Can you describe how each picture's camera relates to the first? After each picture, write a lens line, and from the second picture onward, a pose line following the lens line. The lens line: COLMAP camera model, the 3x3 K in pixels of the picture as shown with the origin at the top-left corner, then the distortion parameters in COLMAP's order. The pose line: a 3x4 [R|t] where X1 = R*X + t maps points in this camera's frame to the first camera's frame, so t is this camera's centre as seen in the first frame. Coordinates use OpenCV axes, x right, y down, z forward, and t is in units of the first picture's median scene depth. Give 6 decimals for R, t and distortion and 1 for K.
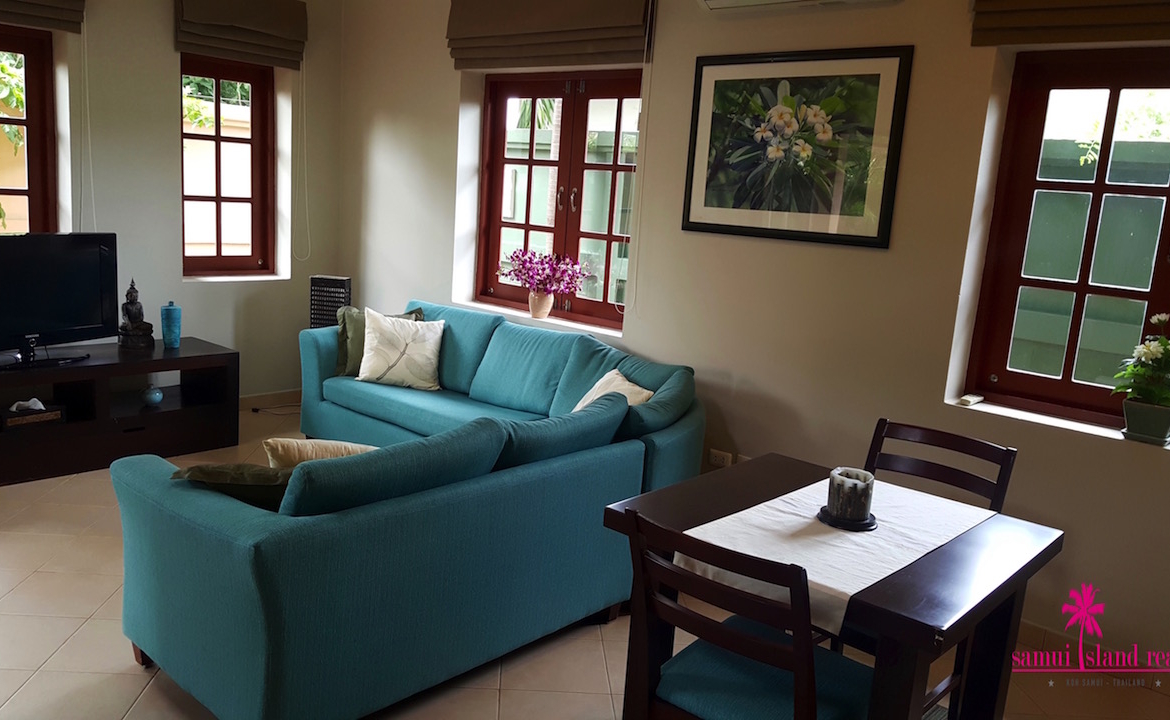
lens RADIAL K [[941.3, 0, 559.1], [0, 941.3, 363.0], [0, 0, 1]] dist [0.088121, -0.133843]
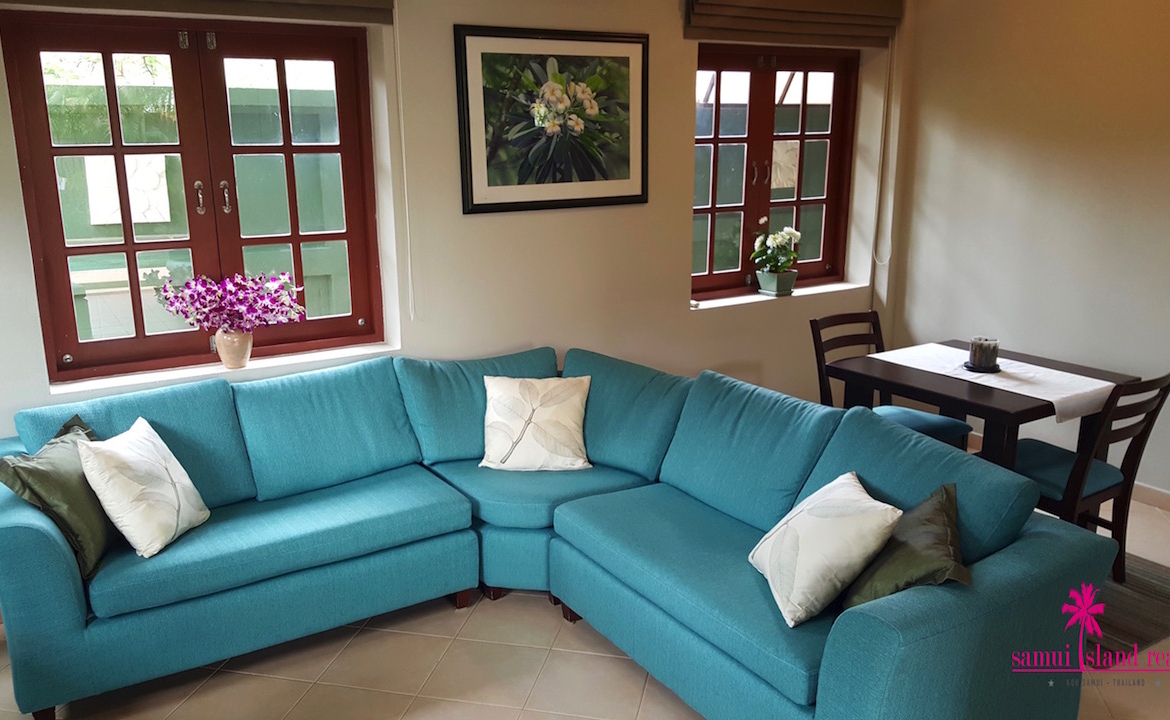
lens RADIAL K [[941.3, 0, 579.4], [0, 941.3, 367.2], [0, 0, 1]] dist [0.088121, -0.133843]
pose [[0.244613, -0.308199, 0.919335, -0.713010], [0.201262, 0.943628, 0.262792, -0.211398], [-0.948503, 0.120745, 0.292853, 0.611705]]
